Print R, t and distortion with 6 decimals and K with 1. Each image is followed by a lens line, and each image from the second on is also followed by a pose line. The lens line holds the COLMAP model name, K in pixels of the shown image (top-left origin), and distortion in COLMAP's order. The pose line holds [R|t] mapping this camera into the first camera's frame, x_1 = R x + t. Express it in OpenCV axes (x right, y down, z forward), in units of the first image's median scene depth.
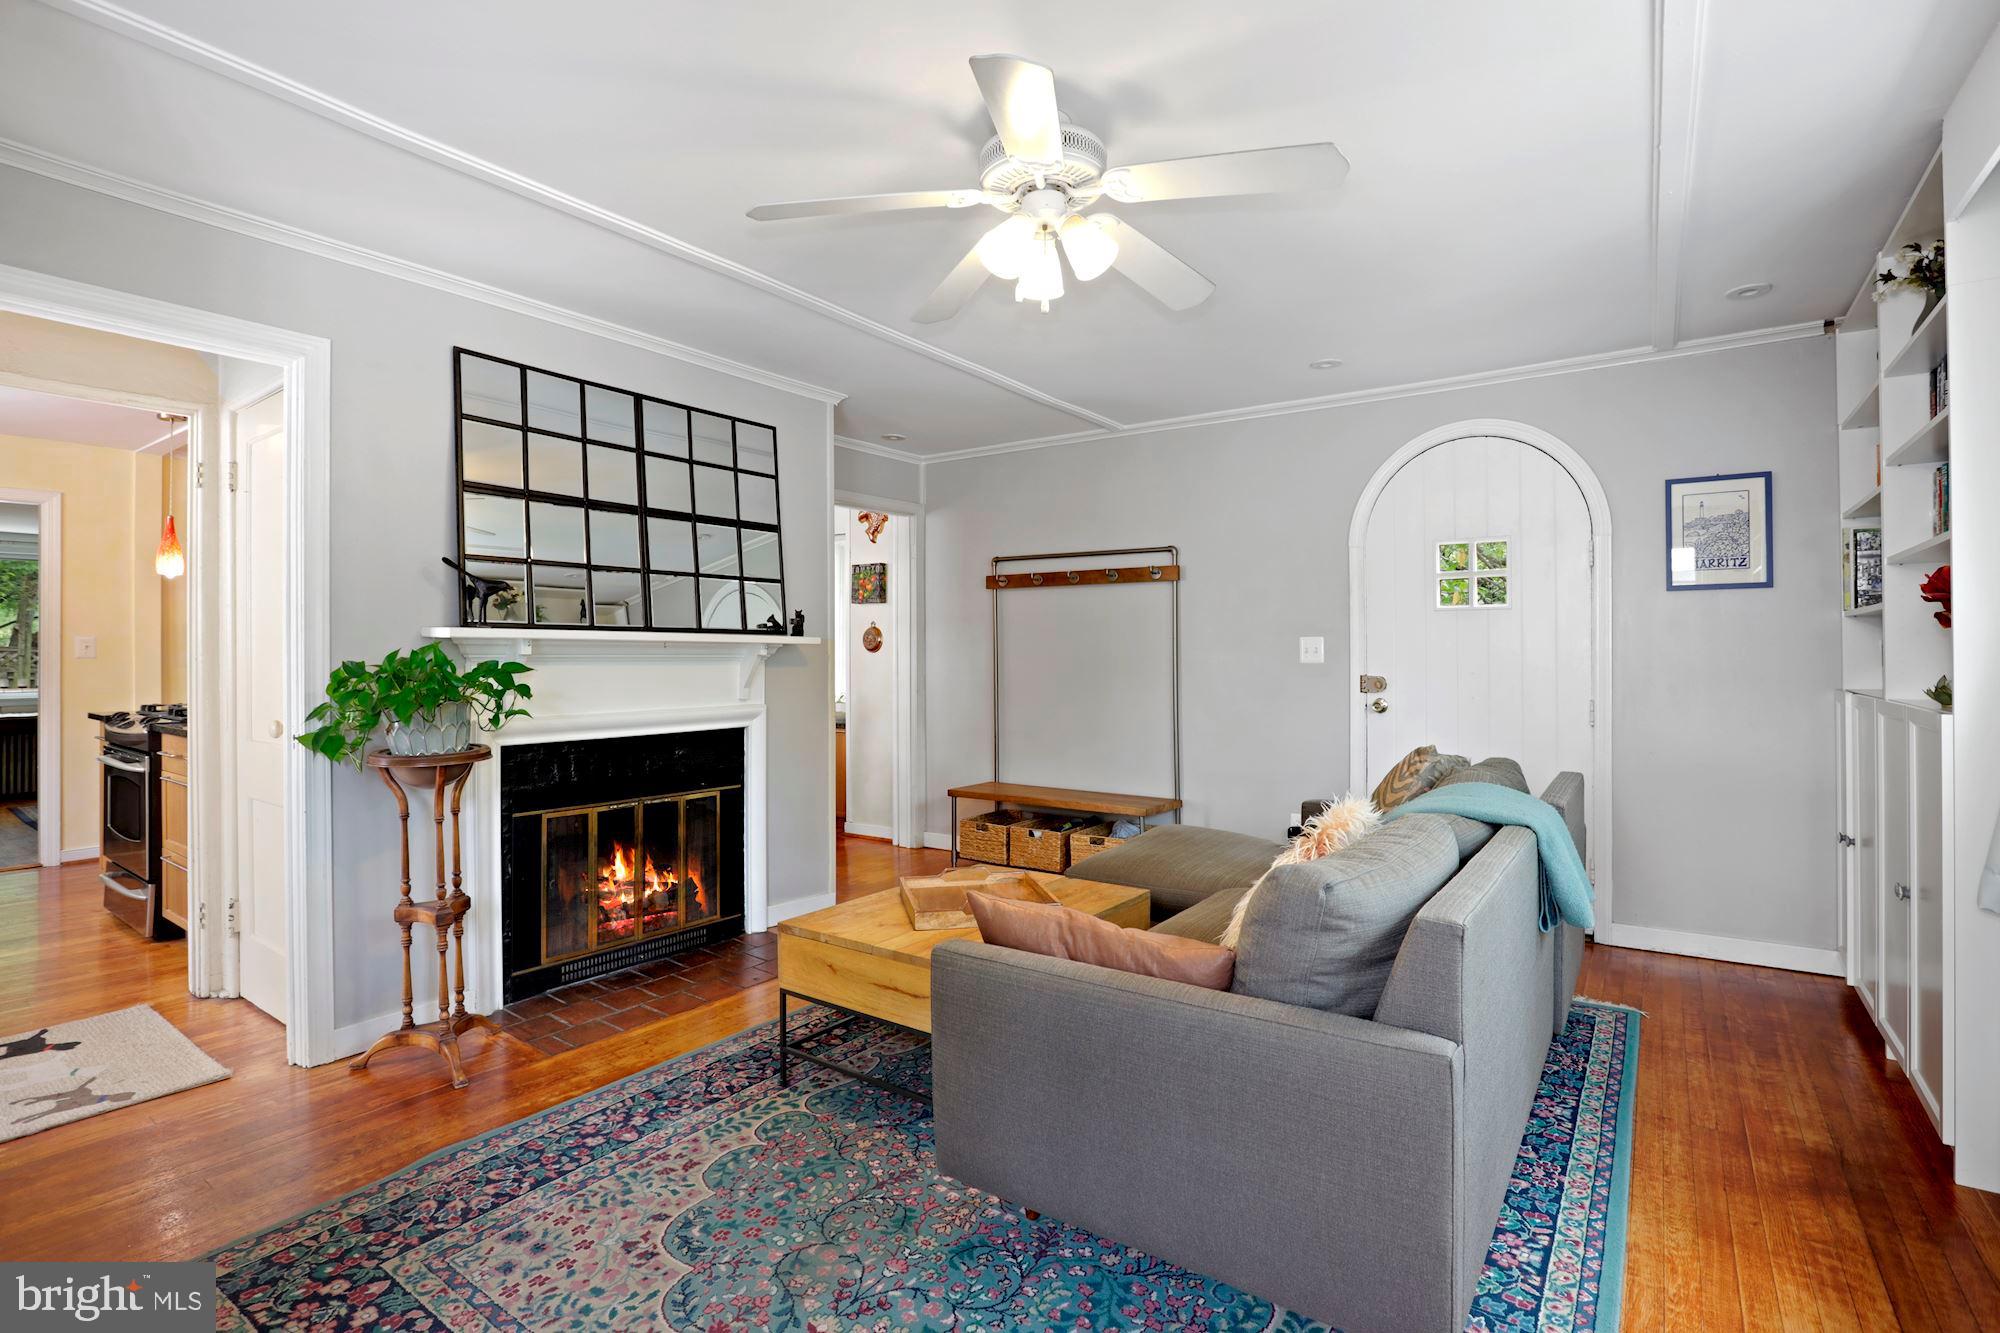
lens RADIAL K [[950.7, 0, 997.8], [0, 950.7, 647.8], [0, 0, 1]] dist [-0.045844, 0.015259]
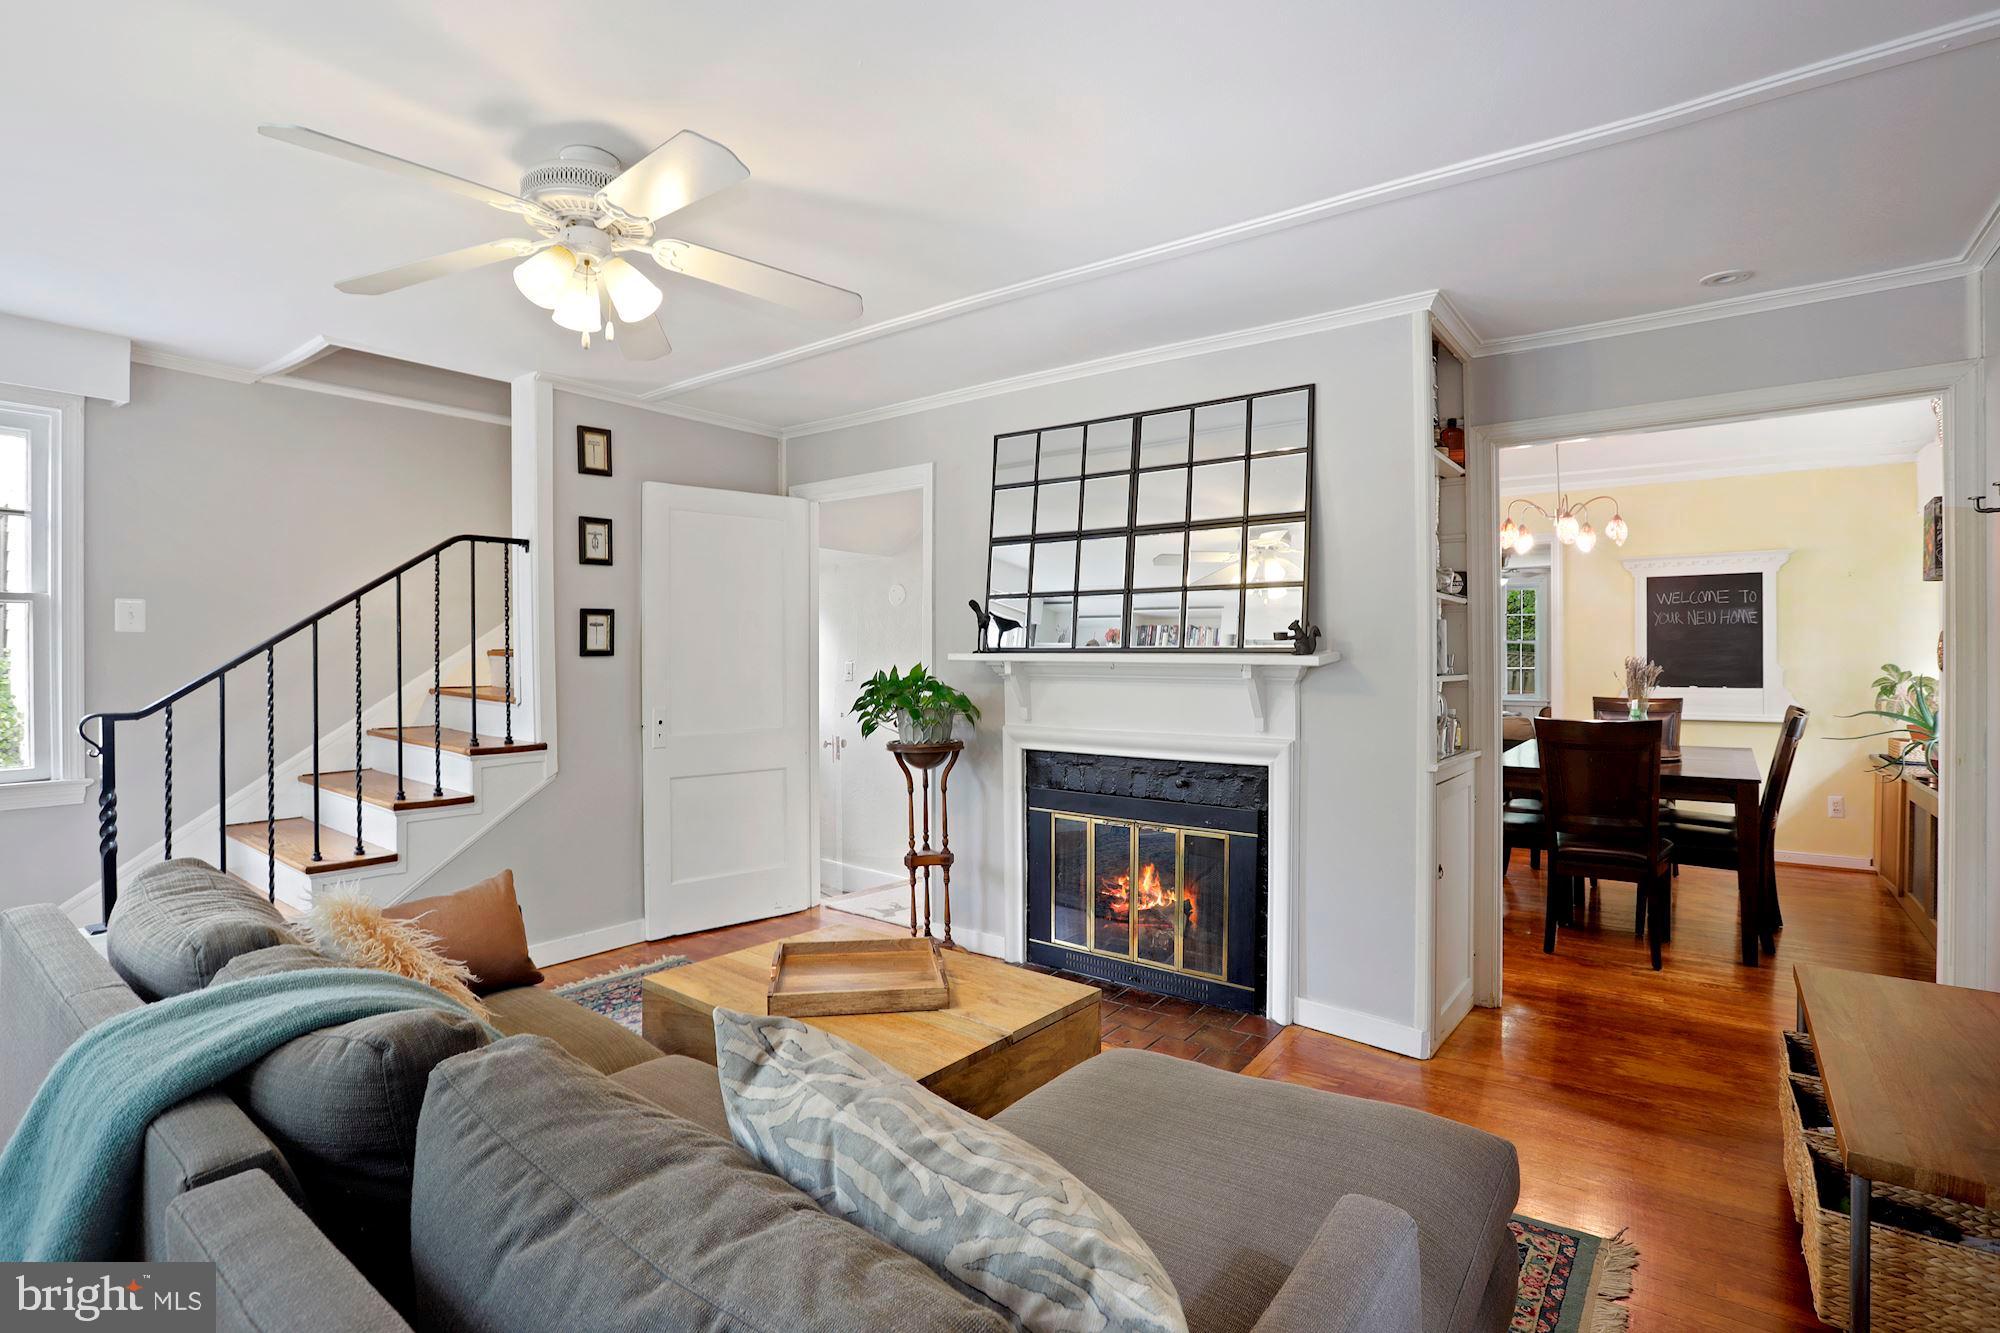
lens RADIAL K [[950.7, 0, 987.7], [0, 950.7, 660.5], [0, 0, 1]] dist [-0.045844, 0.015259]
pose [[-0.036955, 0.004112, -0.999308, 0.679768], [0.002095, 0.999990, 0.004037, -0.014391], [0.999315, -0.001945, -0.036964, 0.959901]]
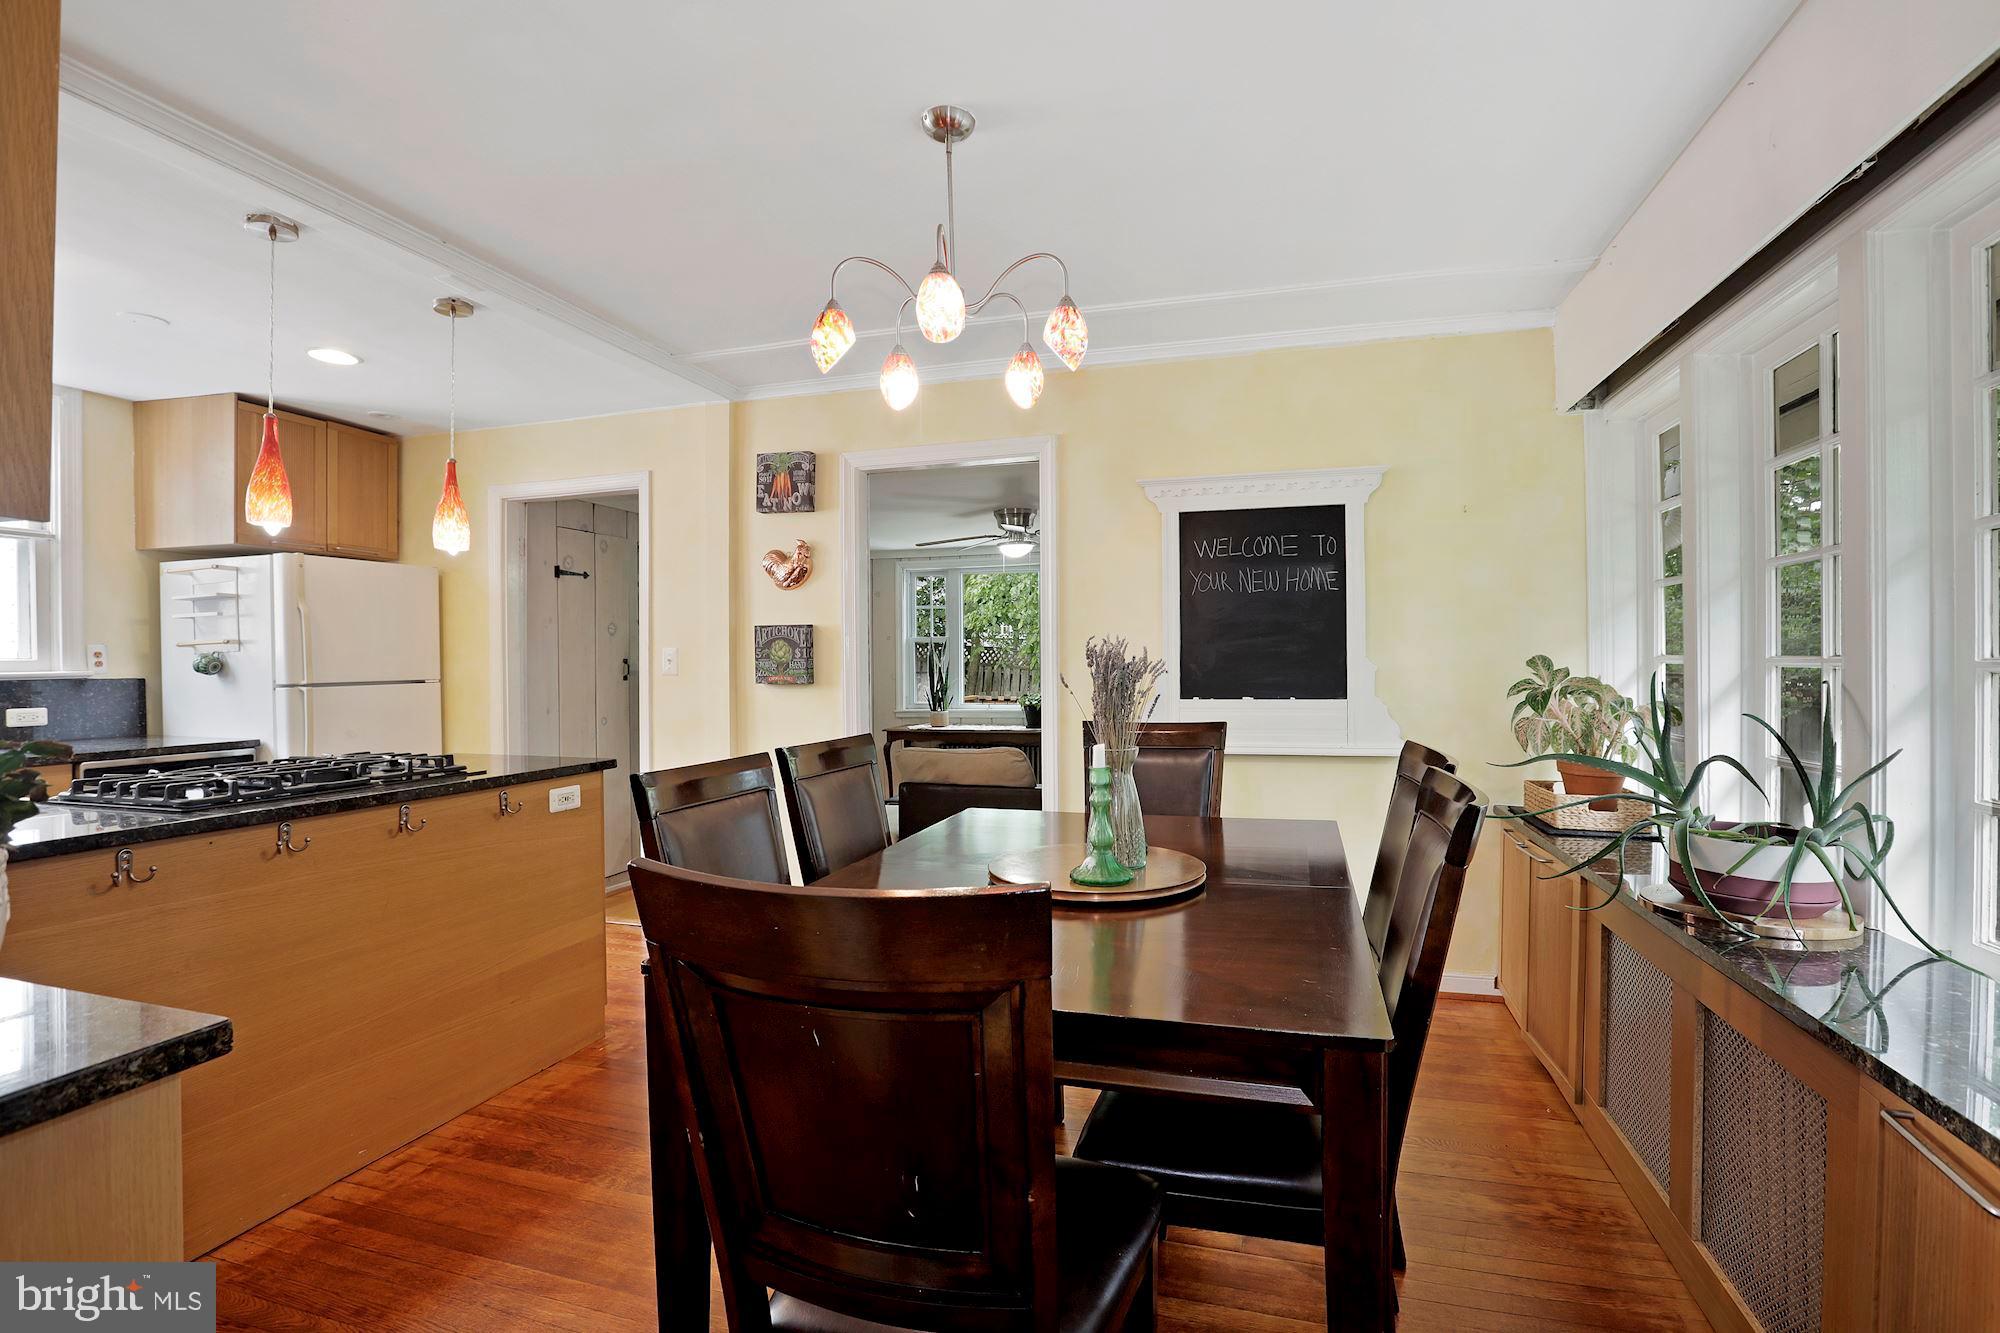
lens RADIAL K [[950.7, 0, 994.4], [0, 950.7, 678.2], [0, 0, 1]] dist [-0.045844, 0.015259]
pose [[0.318799, 0.011988, -0.947747, -0.213556], [0.009770, 0.999825, 0.015933, 0.003419], [0.947772, -0.014339, 0.318626, 1.622231]]
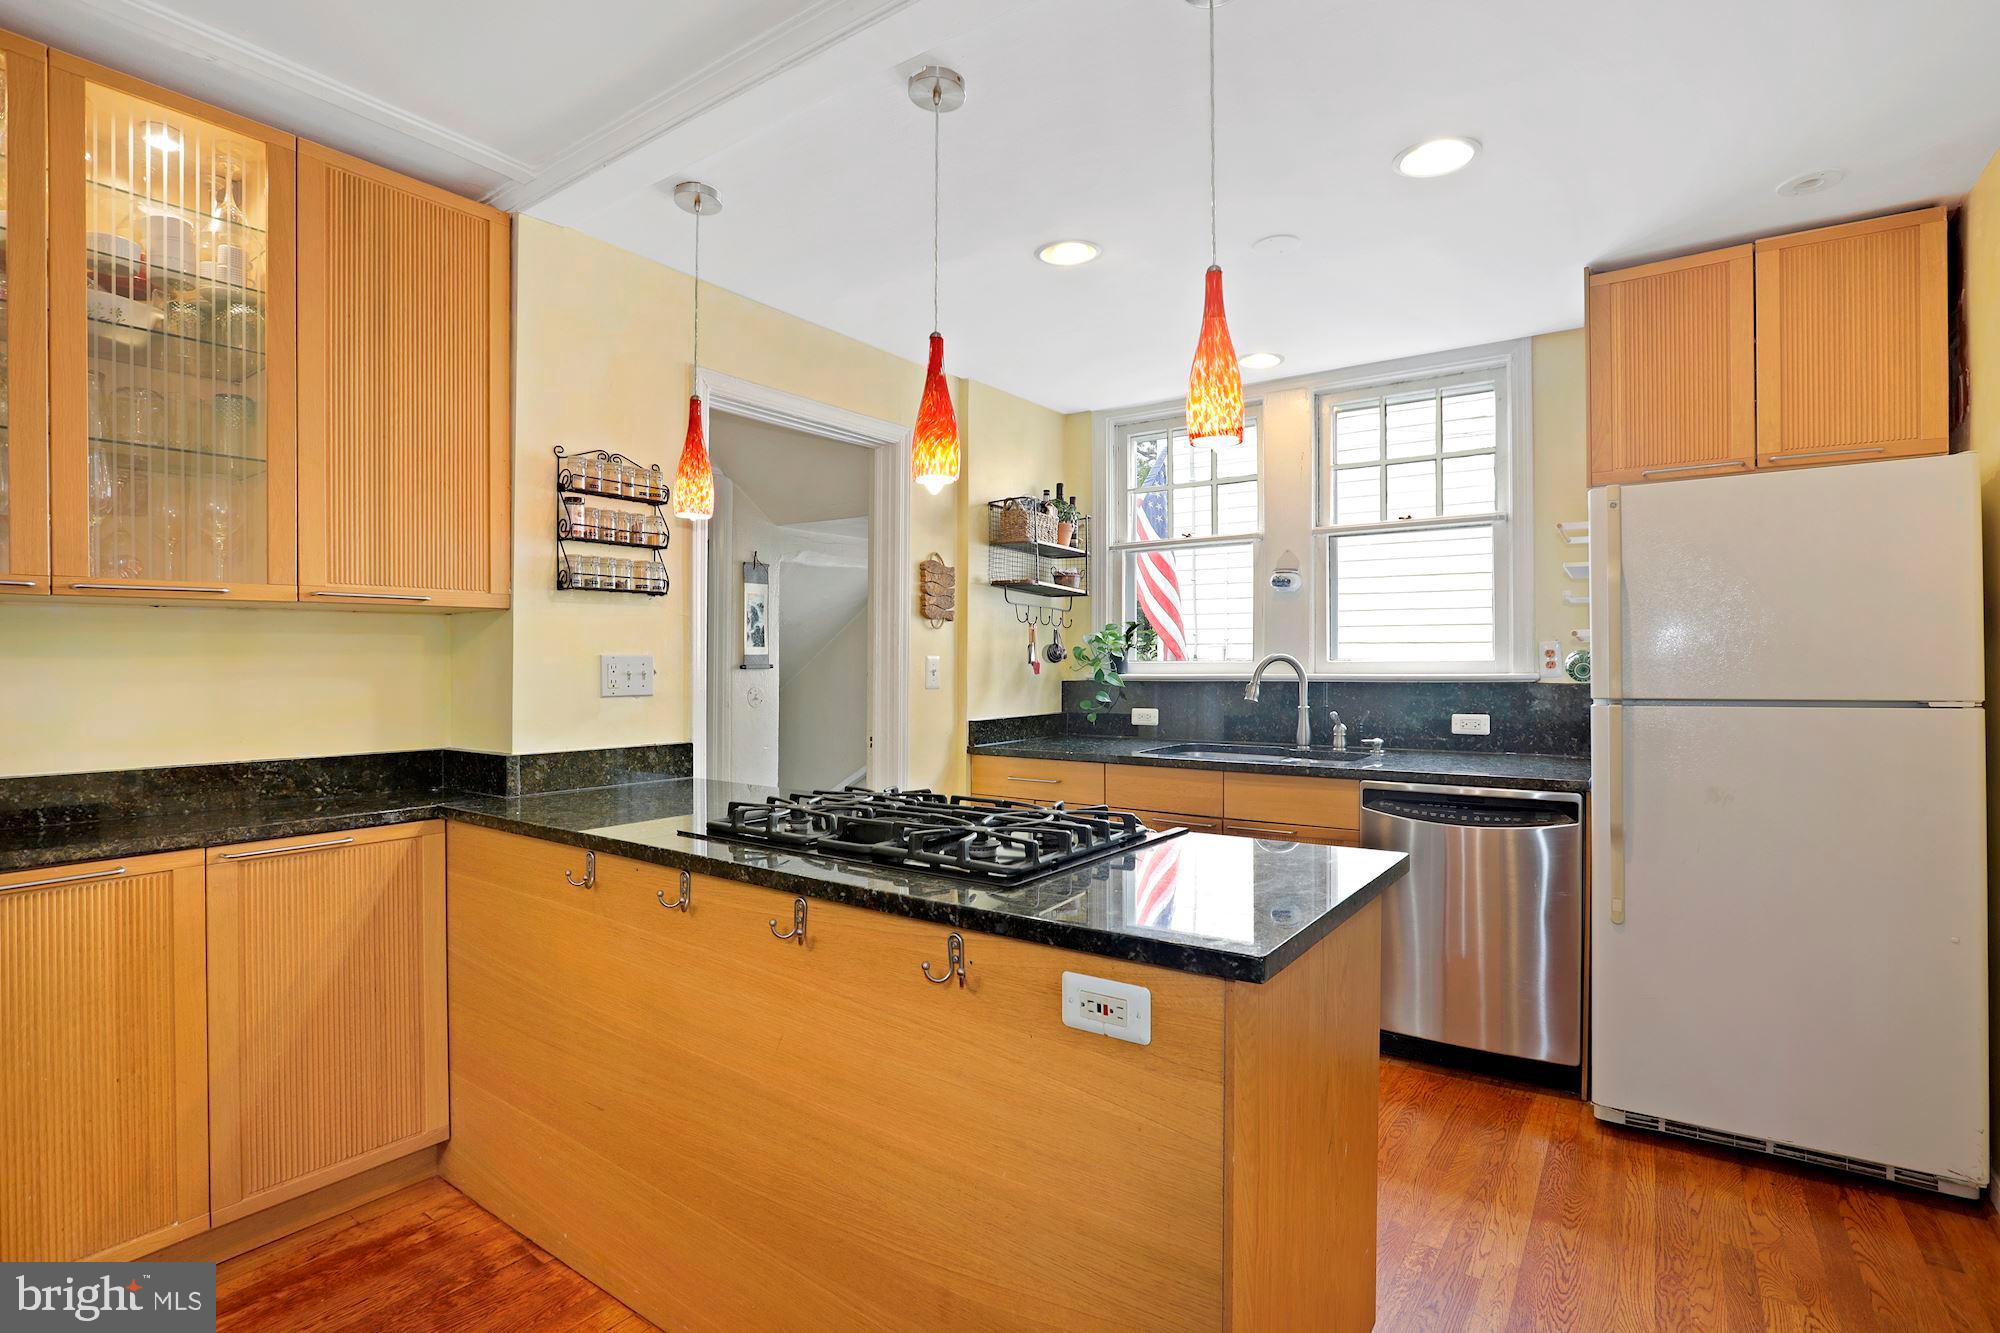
lens RADIAL K [[950.7, 0, 1020.8], [0, 950.7, 664.9], [0, 0, 1]] dist [-0.045844, 0.015259]
pose [[-0.999855, -0.002017, -0.016904, -1.162596], [-0.001937, 0.999987, -0.004755, -0.002004], [0.016913, -0.004722, -0.999846, 1.886739]]
